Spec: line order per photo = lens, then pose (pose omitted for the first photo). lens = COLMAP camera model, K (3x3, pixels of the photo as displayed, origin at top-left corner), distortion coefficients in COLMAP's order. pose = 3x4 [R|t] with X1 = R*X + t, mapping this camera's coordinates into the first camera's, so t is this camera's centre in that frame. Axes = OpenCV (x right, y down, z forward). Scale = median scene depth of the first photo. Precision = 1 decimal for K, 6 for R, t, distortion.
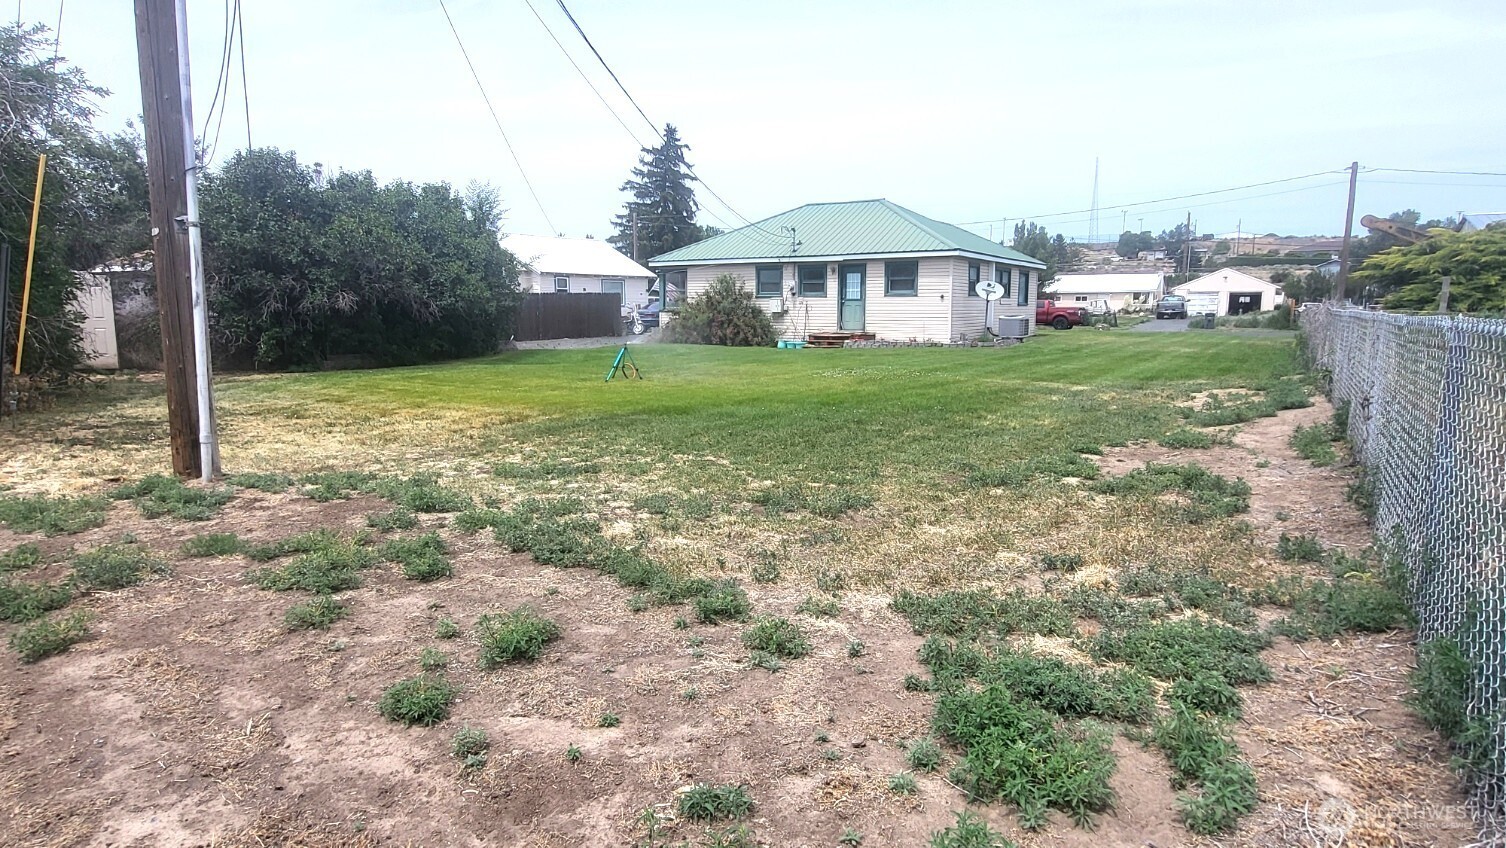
lens RADIAL K [[781.0, 0, 750.6], [0, 781.0, 424.9], [0, 0, 1]] dist [-0.000748, -0.000667]
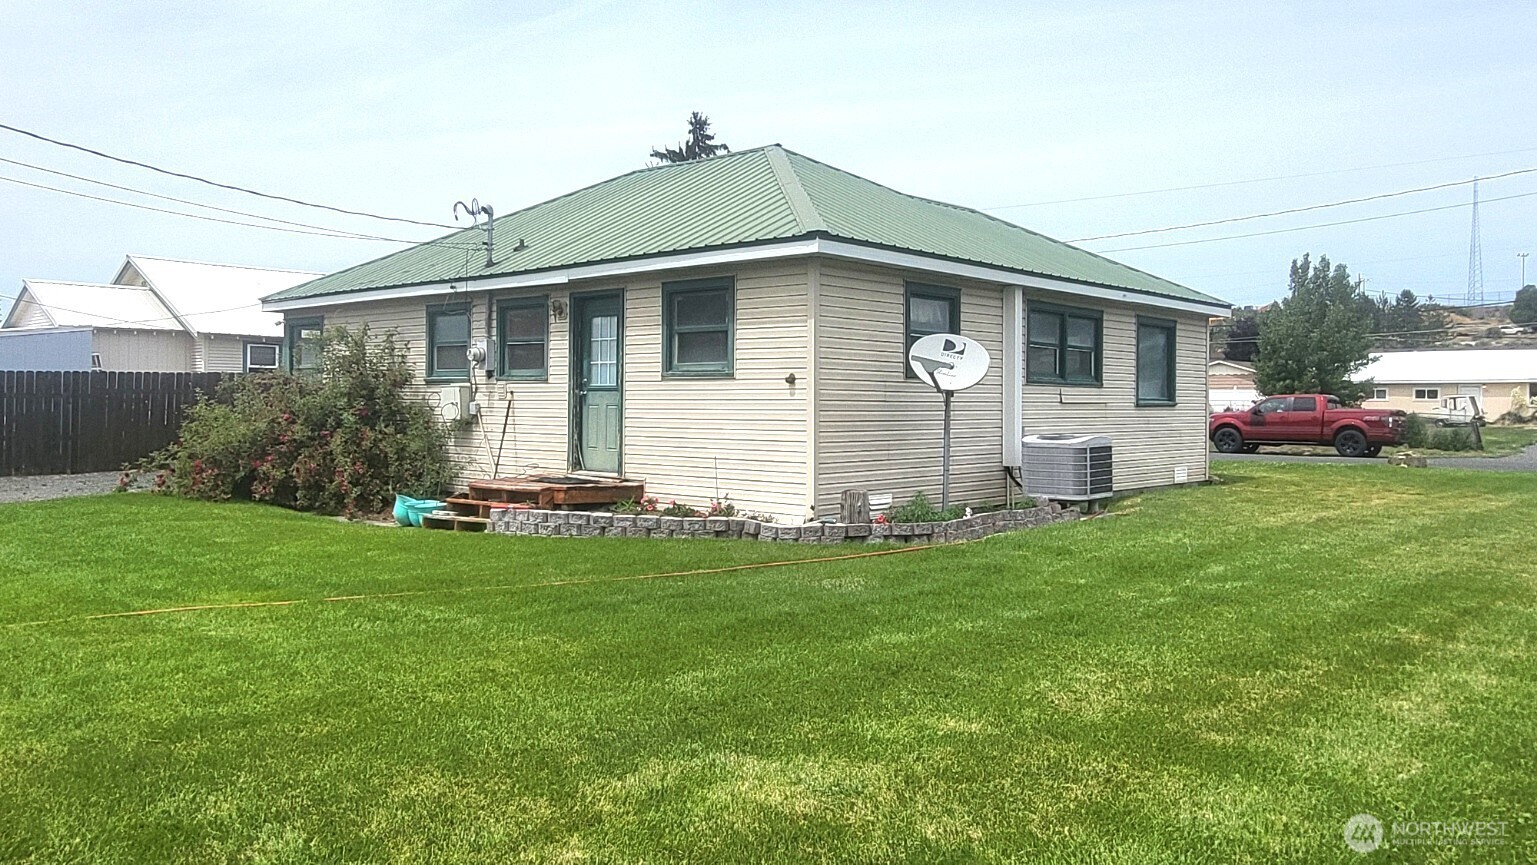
lens RADIAL K [[1135.8, 0, 768.7], [0, 1135.8, 429.9], [0, 0, 1]] dist [0.007516, 0.003452]
pose [[0.988266, 0.008956, -0.152478, 0.274707], [-0.028383, 0.991660, -0.125716, -0.072771], [0.150080, 0.128569, 0.980279, 0.470561]]
